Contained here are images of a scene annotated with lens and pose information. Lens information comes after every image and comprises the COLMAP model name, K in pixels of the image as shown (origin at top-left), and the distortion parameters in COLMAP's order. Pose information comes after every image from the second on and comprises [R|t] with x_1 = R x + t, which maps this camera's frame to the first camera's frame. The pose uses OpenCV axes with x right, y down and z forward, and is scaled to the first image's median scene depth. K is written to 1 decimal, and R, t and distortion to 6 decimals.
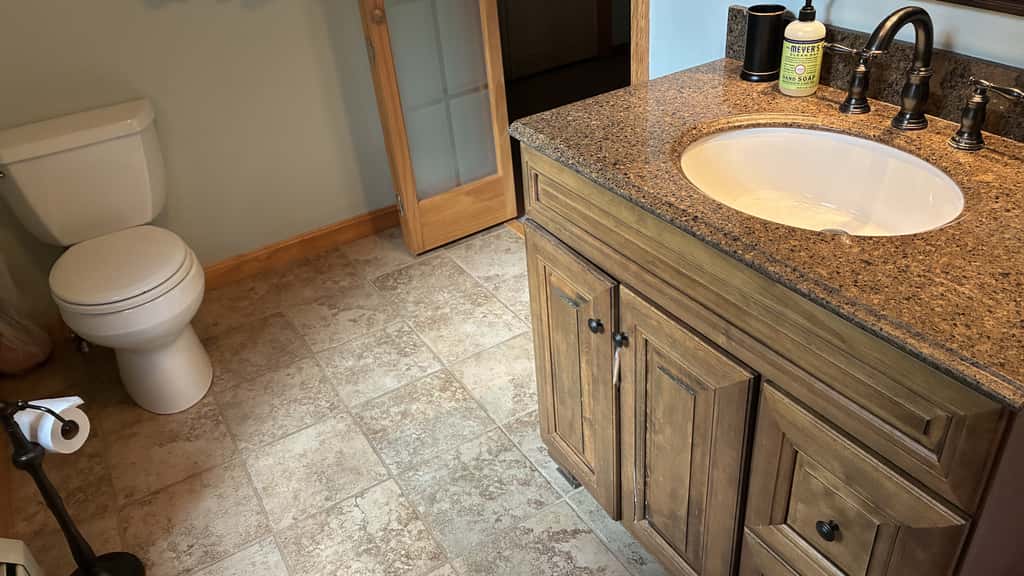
lens RADIAL K [[778.1, 0, 518.2], [0, 778.1, 285.1], [0, 0, 1]] dist [-0.000874, -0.001986]
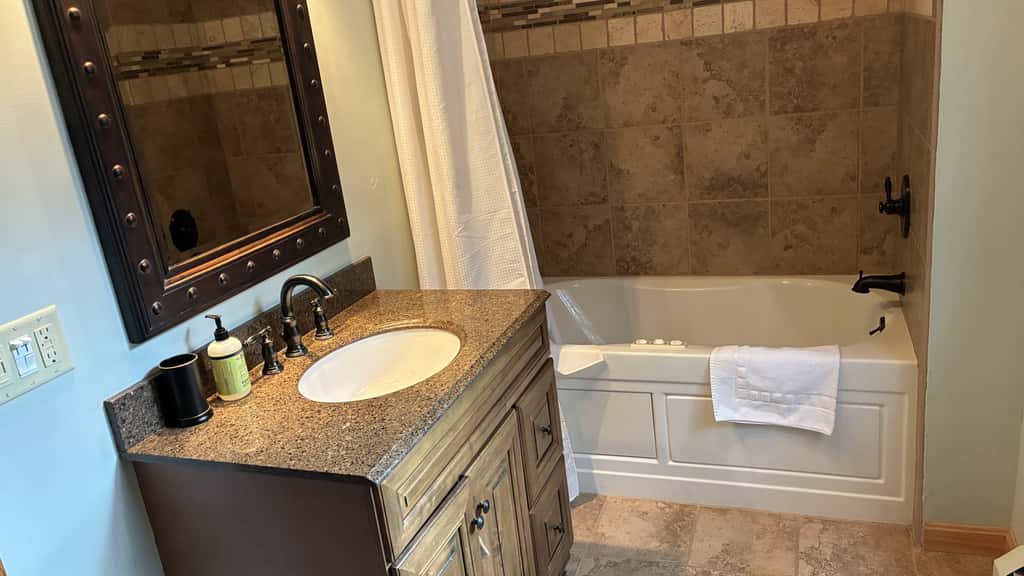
lens RADIAL K [[778.1, 0, 518.2], [0, 778.1, 285.1], [0, 0, 1]] dist [-0.000874, -0.001986]
pose [[-0.600926, -0.092095, 0.793981, -0.887757], [0.565198, 0.653432, 0.503564, -0.780470], [-0.565189, 0.751362, -0.340613, 1.144142]]
